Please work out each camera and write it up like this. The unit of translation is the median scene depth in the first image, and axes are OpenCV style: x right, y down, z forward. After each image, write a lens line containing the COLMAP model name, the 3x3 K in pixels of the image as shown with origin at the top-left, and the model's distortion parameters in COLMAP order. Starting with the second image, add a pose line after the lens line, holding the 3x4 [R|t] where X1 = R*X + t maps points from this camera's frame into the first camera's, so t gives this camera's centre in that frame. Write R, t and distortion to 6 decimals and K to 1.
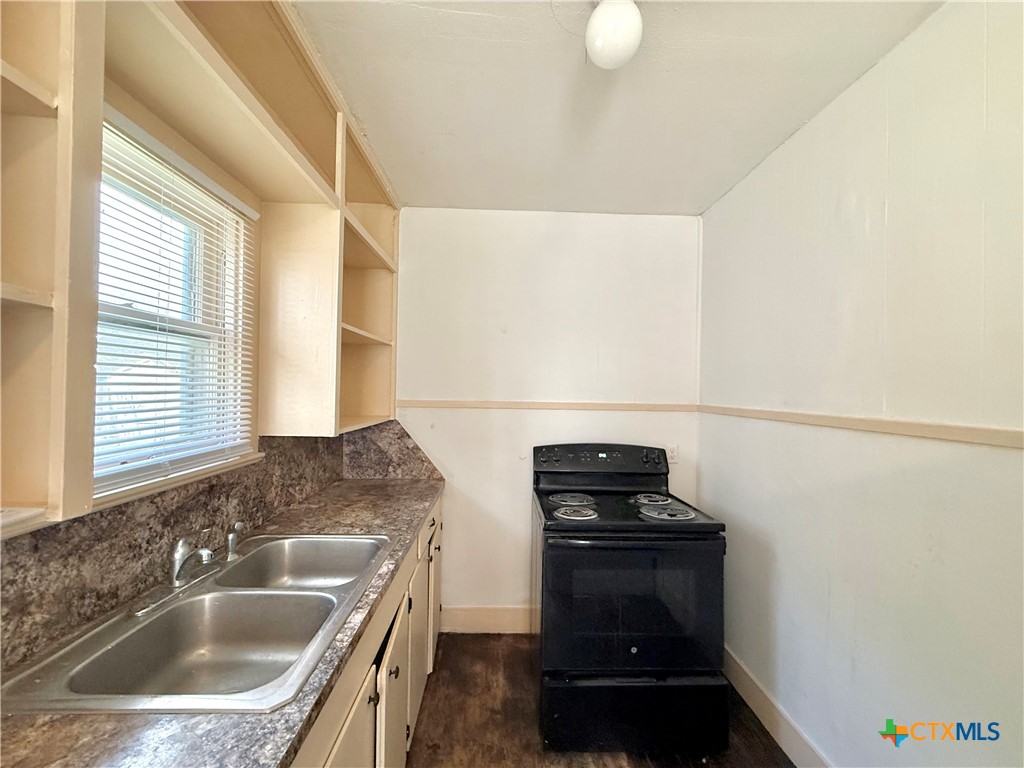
lens RADIAL K [[406.5, 0, 503.5], [0, 406.5, 385.1], [0, 0, 1]] dist [-0.004563, 0.001496]
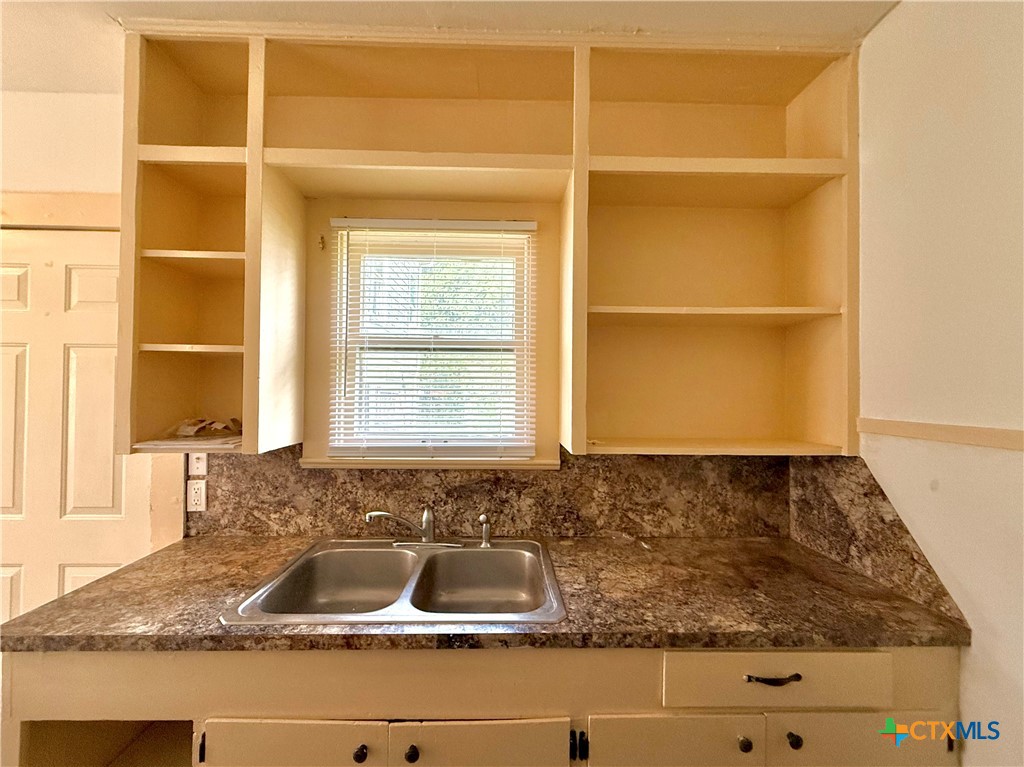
lens RADIAL K [[406.5, 0, 500.8], [0, 406.5, 388.7], [0, 0, 1]] dist [-0.004563, 0.001496]
pose [[0.011609, -0.021313, -0.999705, 0.372860], [-0.000871, 0.999772, -0.021325, 0.017636], [0.999932, 0.001118, 0.011588, 0.853049]]
